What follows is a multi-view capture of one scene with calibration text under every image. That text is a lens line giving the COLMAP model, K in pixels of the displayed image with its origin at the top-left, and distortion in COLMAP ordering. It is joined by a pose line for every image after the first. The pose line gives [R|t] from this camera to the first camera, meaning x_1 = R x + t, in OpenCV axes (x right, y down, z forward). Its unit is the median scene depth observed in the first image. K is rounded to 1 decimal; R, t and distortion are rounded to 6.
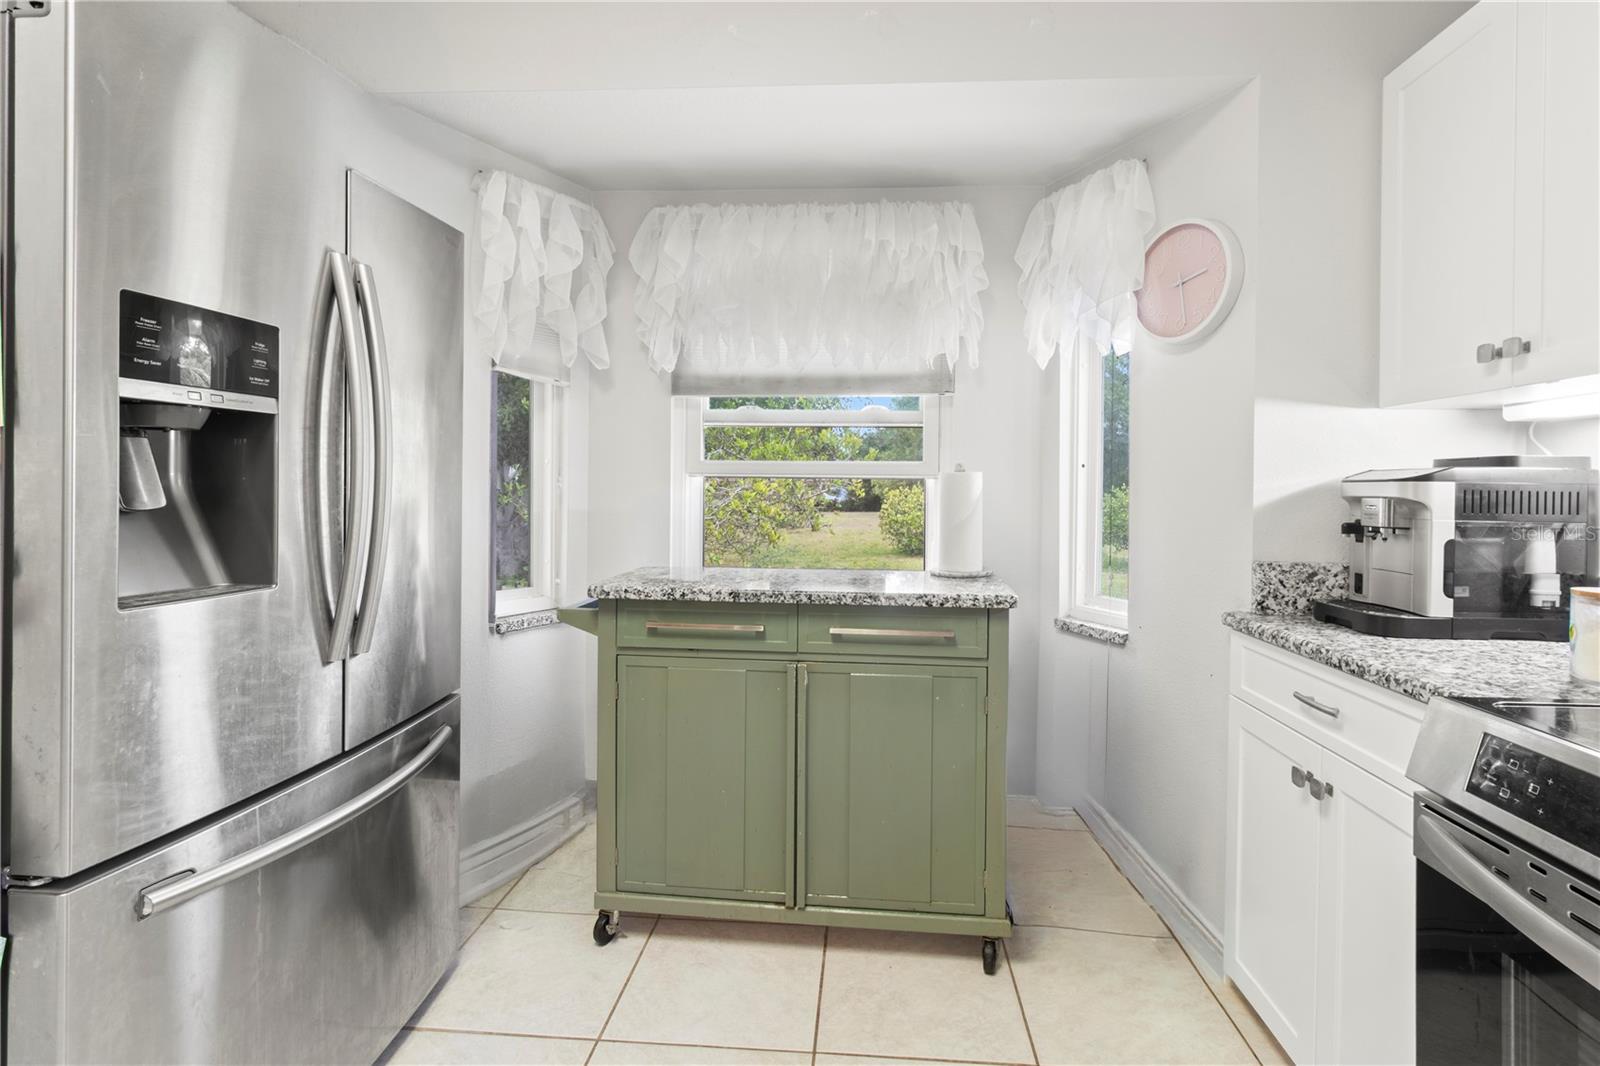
lens RADIAL K [[760.3, 0, 819.8], [0, 760.3, 497.8], [0, 0, 1]] dist [0.000063, 0.000181]
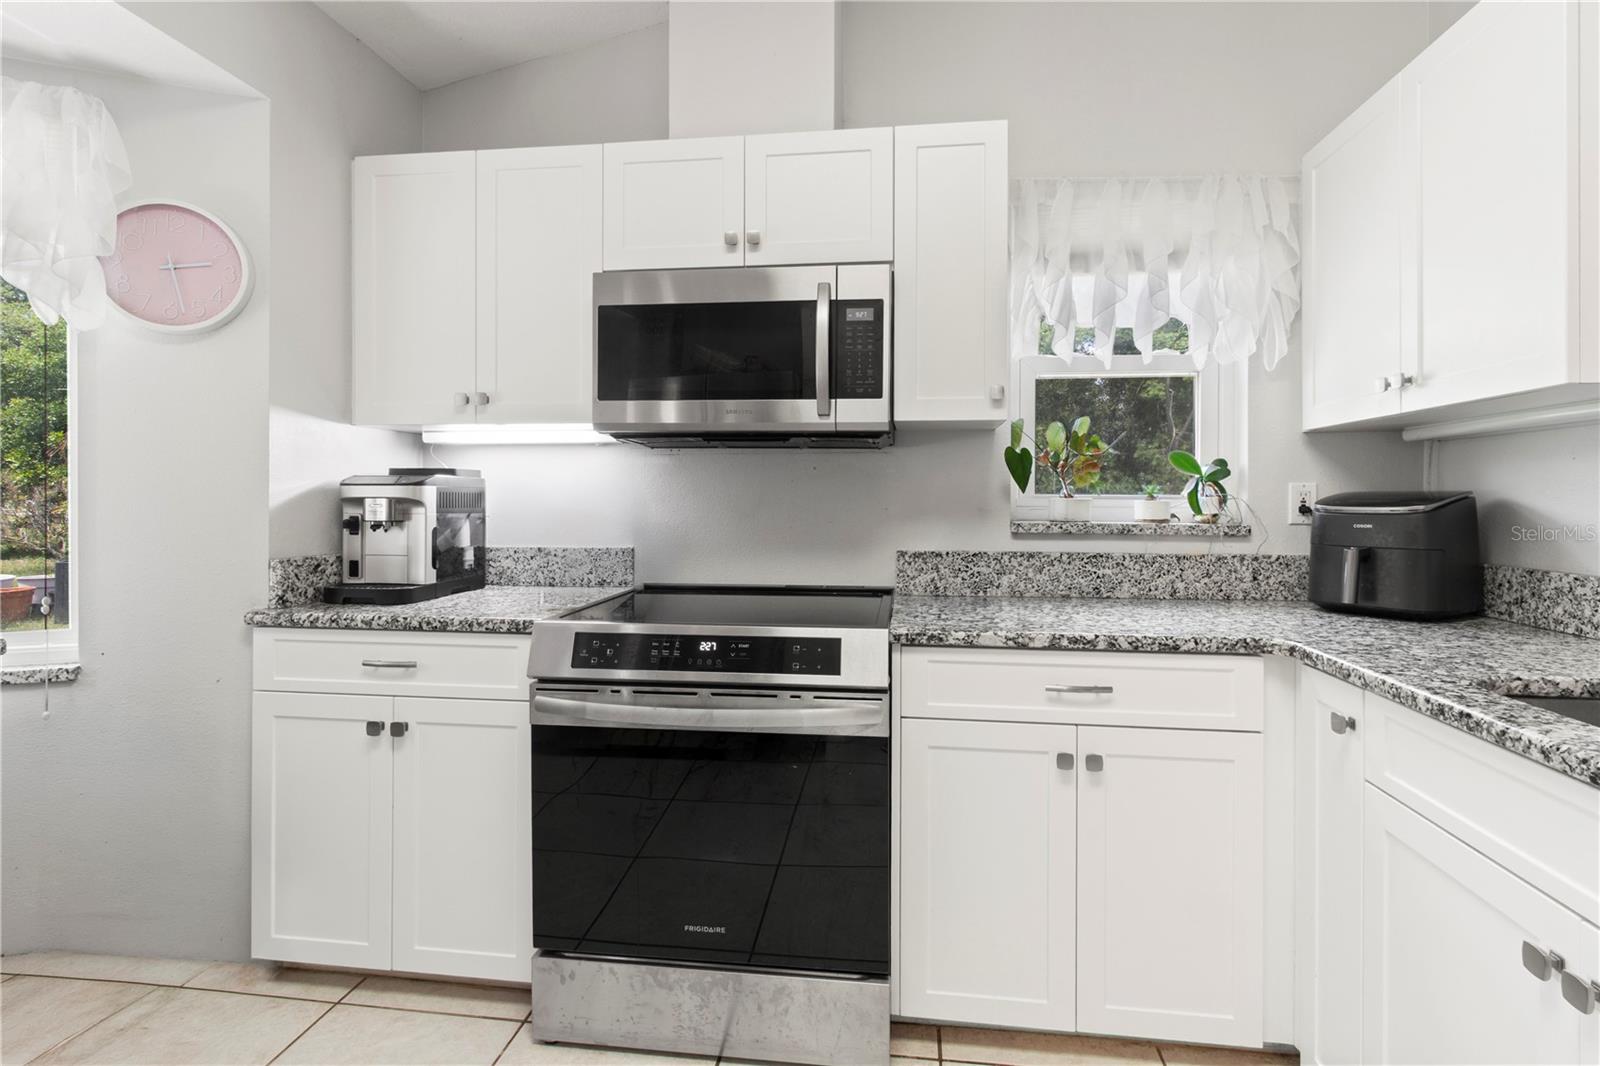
lens RADIAL K [[760.3, 0, 819.8], [0, 760.3, 497.8], [0, 0, 1]] dist [0.000063, 0.000181]
pose [[0.051349, -0.011178, 0.998618, -0.488676], [0.007197, 0.999916, 0.010822, -0.008911], [-0.998655, 0.006631, 0.051425, 0.202135]]
